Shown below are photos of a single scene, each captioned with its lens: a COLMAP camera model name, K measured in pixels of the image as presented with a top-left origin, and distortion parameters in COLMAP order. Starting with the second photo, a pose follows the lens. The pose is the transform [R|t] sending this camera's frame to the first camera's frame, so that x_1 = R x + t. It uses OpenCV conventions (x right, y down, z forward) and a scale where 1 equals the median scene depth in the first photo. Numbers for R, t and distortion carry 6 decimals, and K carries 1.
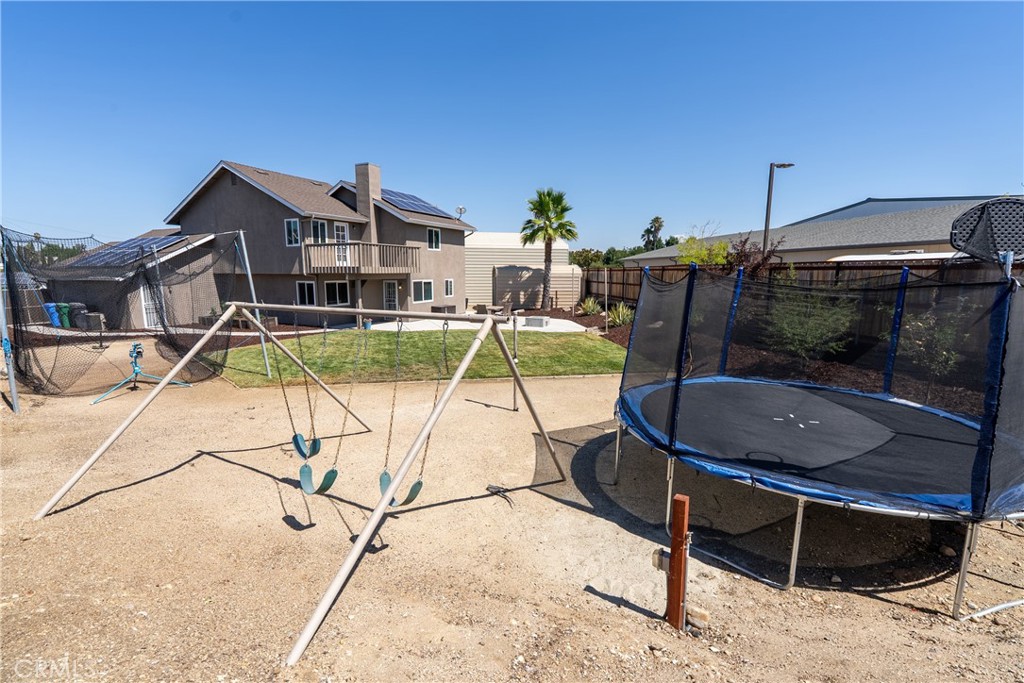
lens RADIAL K [[465.2, 0, 516.7], [0, 465.2, 337.8], [0, 0, 1]] dist [-0.000926, -0.003247]
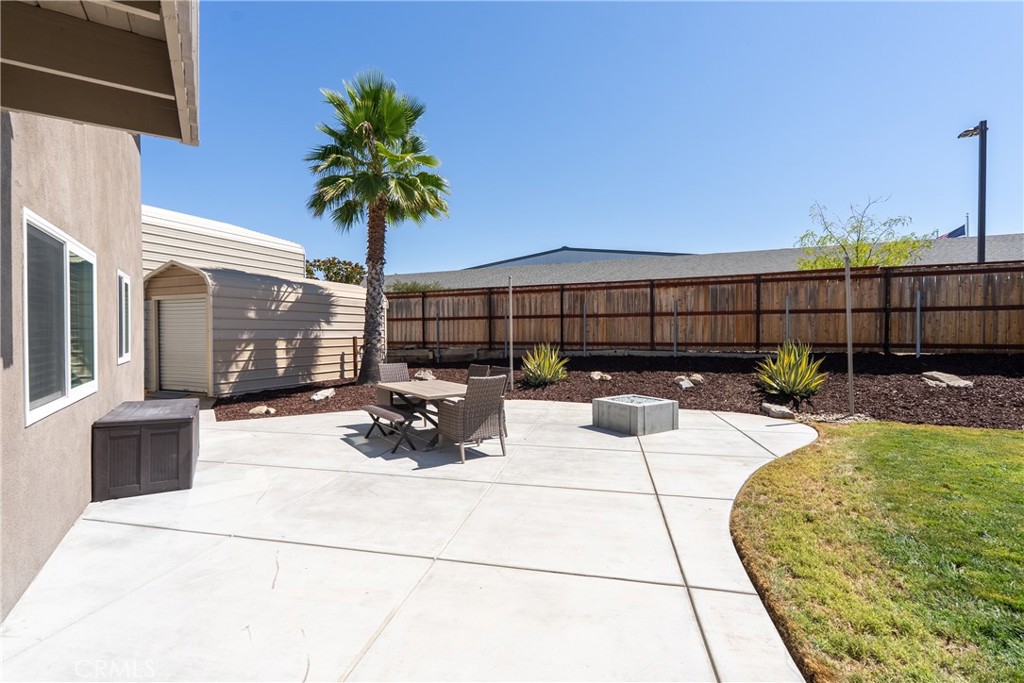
lens RADIAL K [[465.2, 0, 517.0], [0, 465.2, 334.5], [0, 0, 1]] dist [-0.000926, -0.003247]
pose [[0.539299, -0.007553, 0.842081, -0.247575], [0.123694, 0.989824, -0.070340, -0.071147], [-0.832981, 0.142094, 0.534745, 0.832221]]
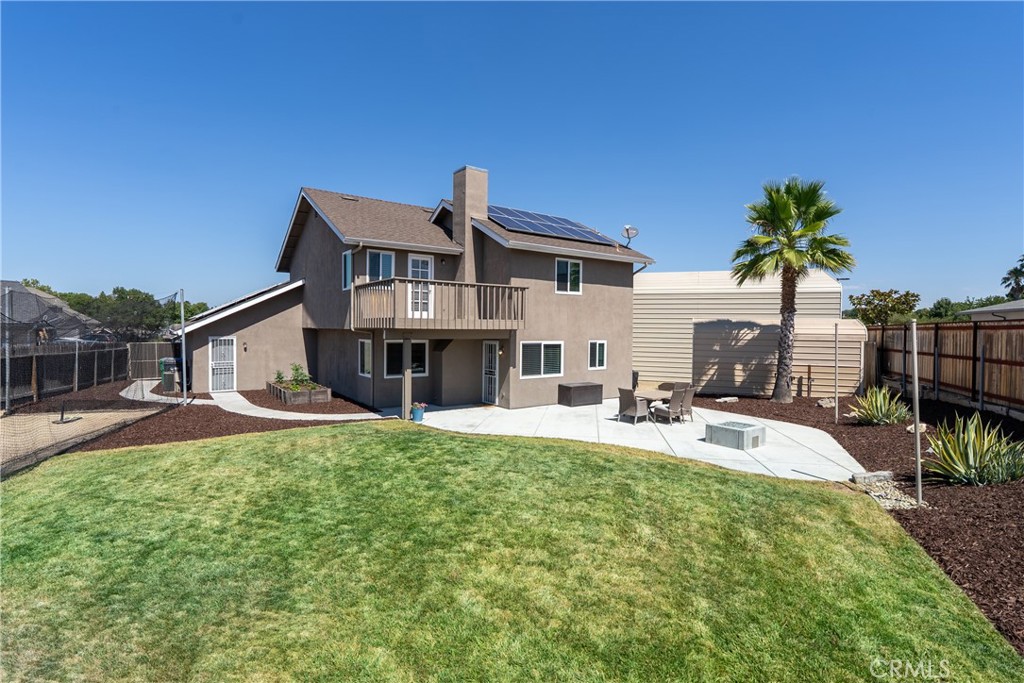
lens RADIAL K [[503.9, 0, 506.2], [0, 503.9, 337.7], [0, 0, 1]] dist [-0.000479, 0.000673]
pose [[0.869659, 0.016124, -0.493389, 0.086548], [-0.079050, 0.991117, -0.106946, -0.054203], [0.487282, 0.132009, 0.863209, 0.405517]]
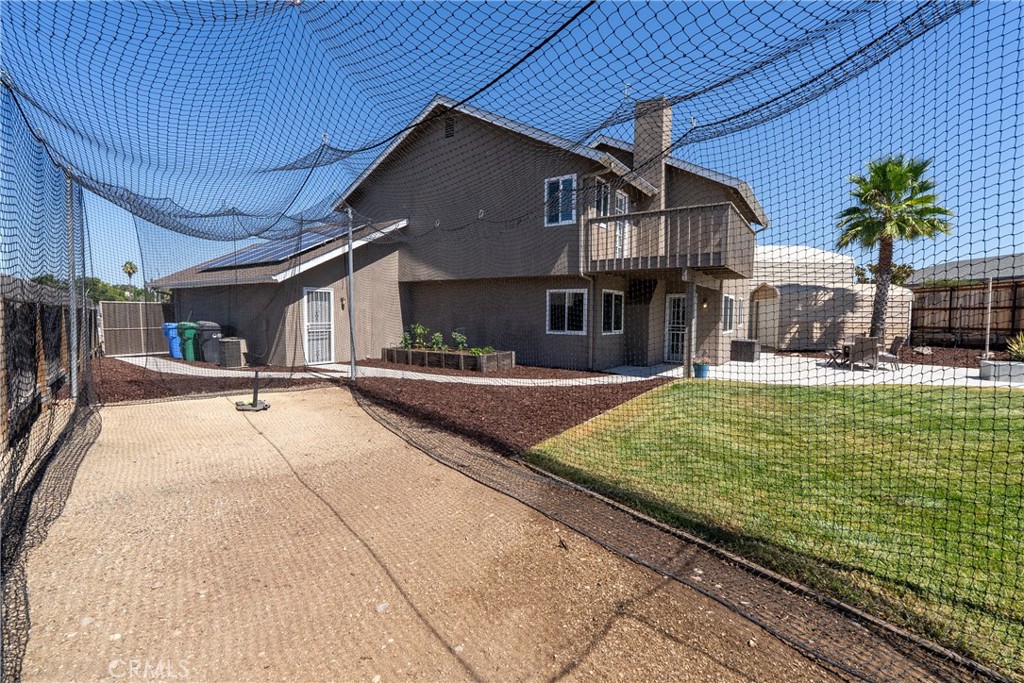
lens RADIAL K [[465.2, 0, 513.2], [0, 465.2, 346.8], [0, 0, 1]] dist [-0.000926, -0.003247]
pose [[0.986445, 0.020079, -0.162859, -0.377778], [-0.032235, 0.996858, -0.072349, -0.007891], [0.160895, 0.076618, 0.983993, 0.388662]]
